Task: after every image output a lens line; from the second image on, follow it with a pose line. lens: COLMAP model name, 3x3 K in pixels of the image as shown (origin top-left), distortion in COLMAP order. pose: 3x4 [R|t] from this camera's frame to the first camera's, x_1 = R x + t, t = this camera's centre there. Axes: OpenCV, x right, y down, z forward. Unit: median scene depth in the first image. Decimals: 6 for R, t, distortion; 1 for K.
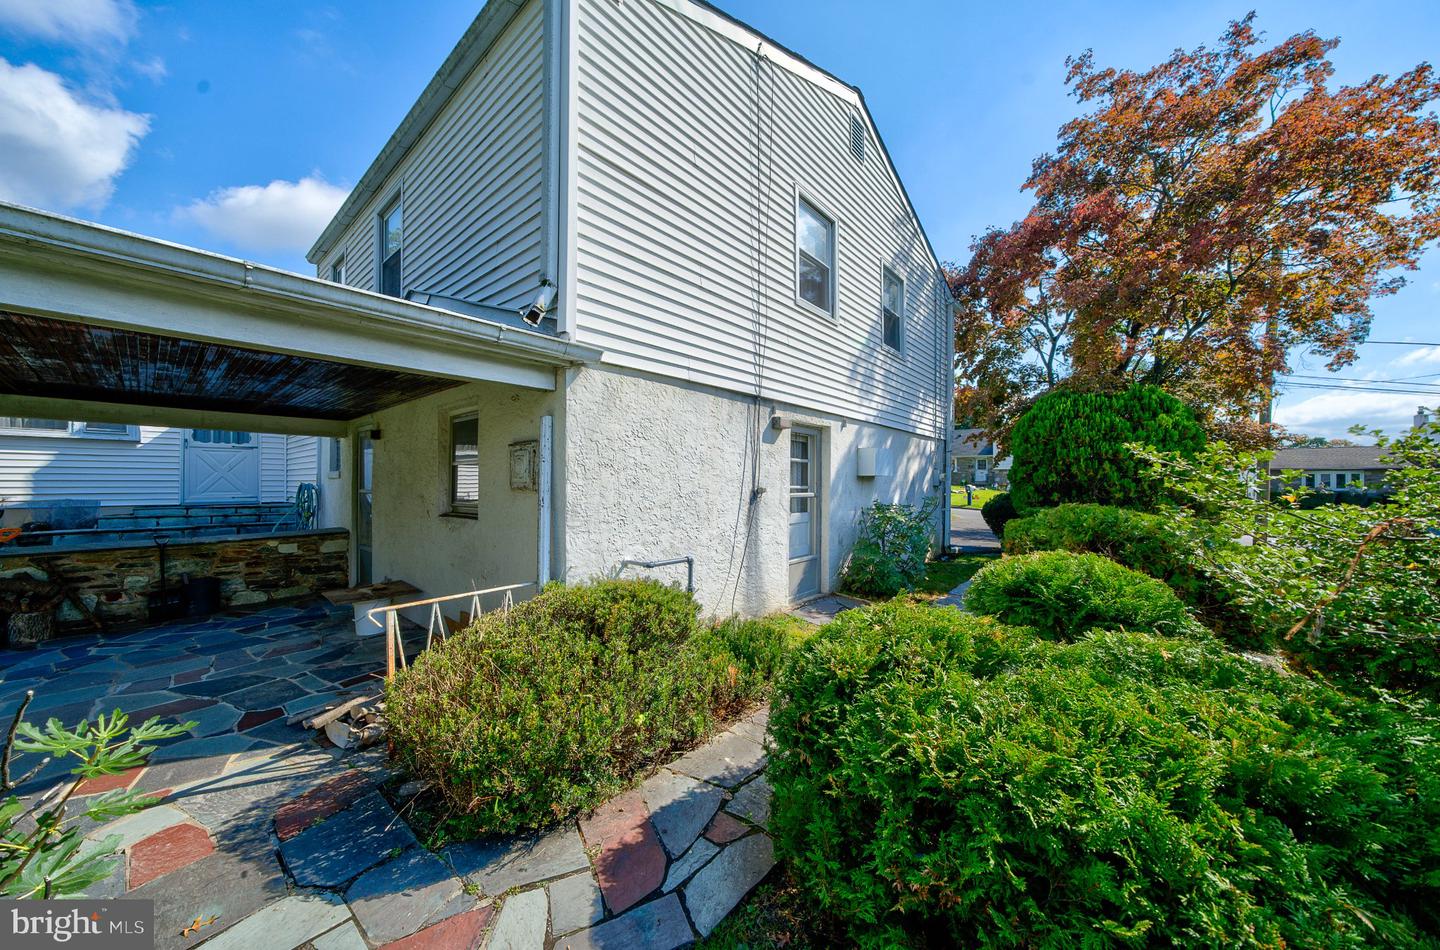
lens RADIAL K [[472.5, 0, 683.5], [0, 472.5, 481.4], [0, 0, 1]] dist [0.000118, 0.008051]
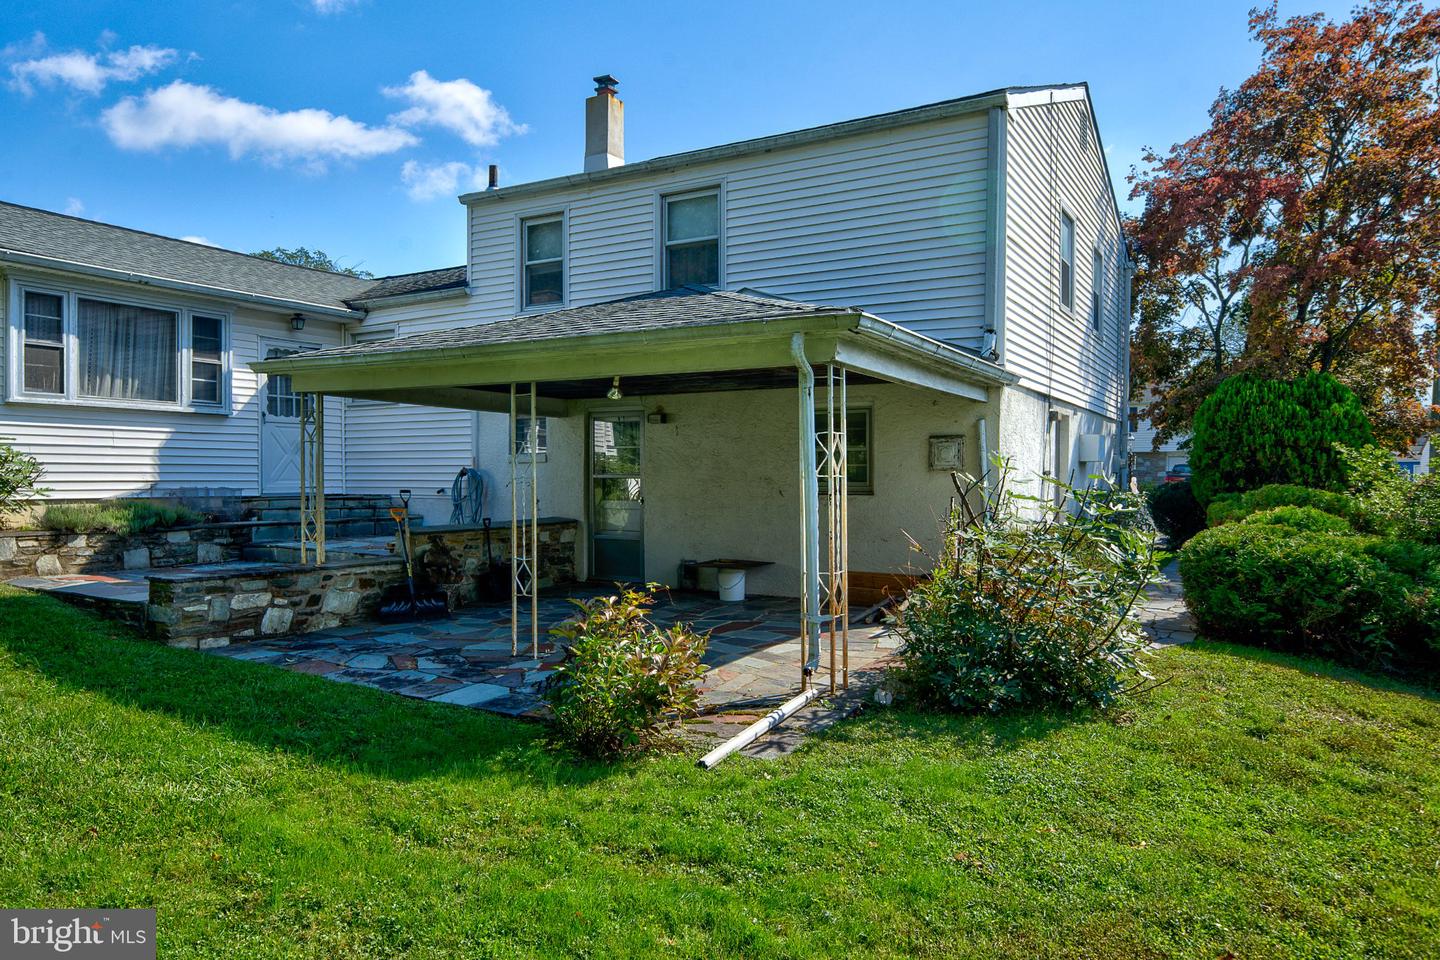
lens RADIAL K [[918.0, 0, 711.9], [0, 918.0, 485.2], [0, 0, 1]] dist [0.118251, -0.060082]
pose [[0.975455, -0.001798, 0.220192, -0.782423], [-0.000750, 0.999934, 0.011485, 0.015823], [-0.220198, -0.011368, 0.975389, -0.735590]]
